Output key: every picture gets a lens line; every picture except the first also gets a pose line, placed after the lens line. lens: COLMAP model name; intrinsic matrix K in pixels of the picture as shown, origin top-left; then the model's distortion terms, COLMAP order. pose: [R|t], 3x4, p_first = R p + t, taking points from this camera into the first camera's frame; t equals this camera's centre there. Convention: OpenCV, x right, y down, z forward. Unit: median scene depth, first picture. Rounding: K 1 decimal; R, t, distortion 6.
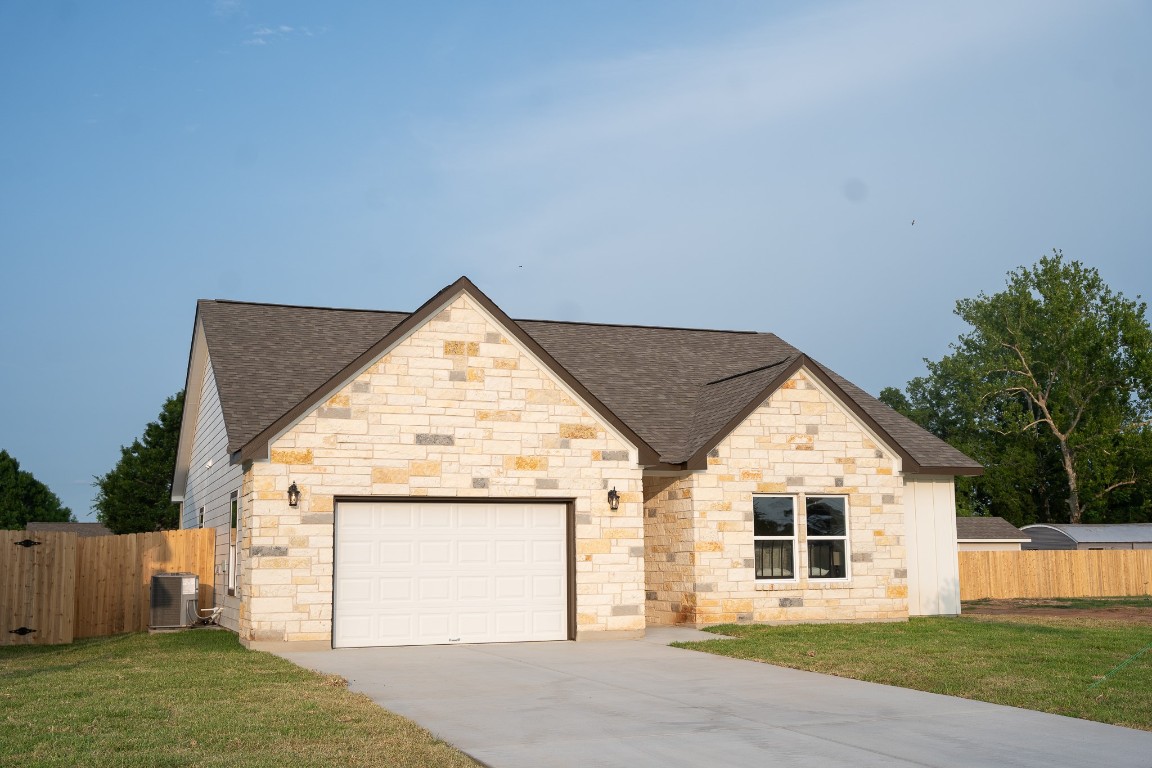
lens RADIAL K [[1259.1, 0, 576.0], [0, 1259.1, 384.0], [0, 0, 1]] dist [-0.041436, 0.154908]
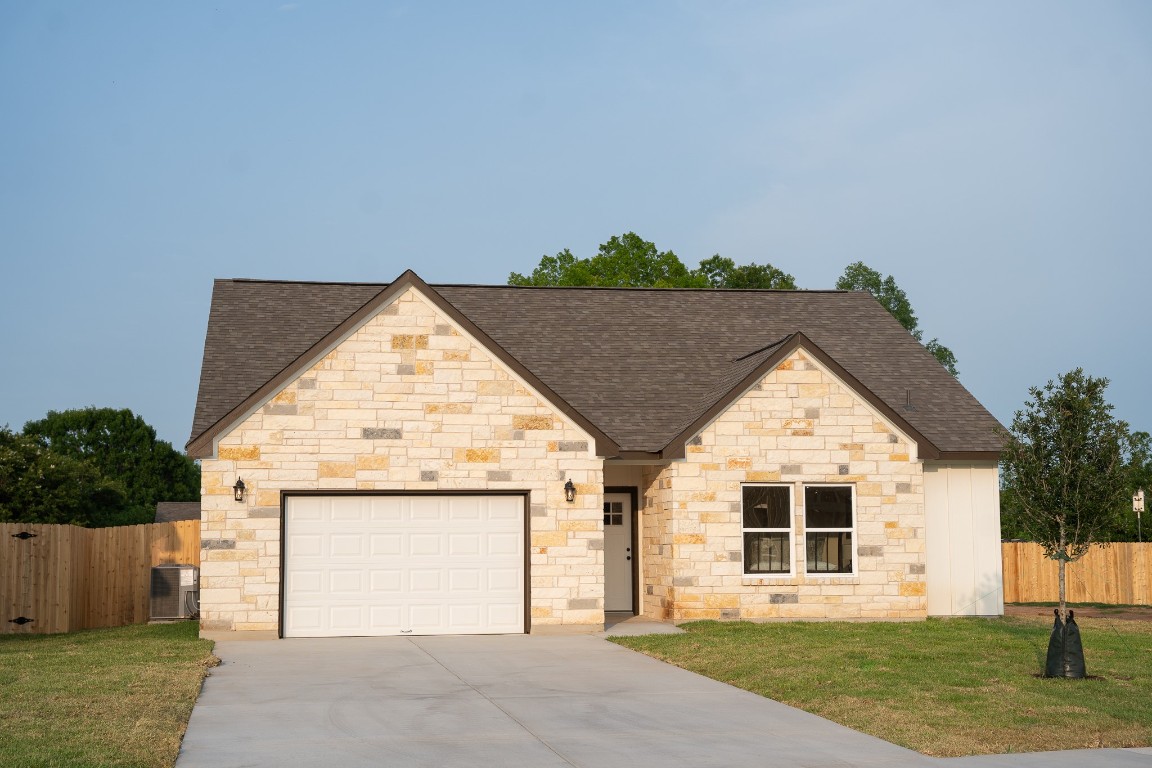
lens RADIAL K [[1669.4, 0, 576.0], [0, 1669.4, 384.0], [0, 0, 1]] dist [0.071309, 0.133063]
pose [[0.981144, -0.014990, -0.192697, 0.283976], [0.023242, 0.998904, 0.040638, -0.044043], [0.191876, -0.044351, 0.980416, -0.268327]]
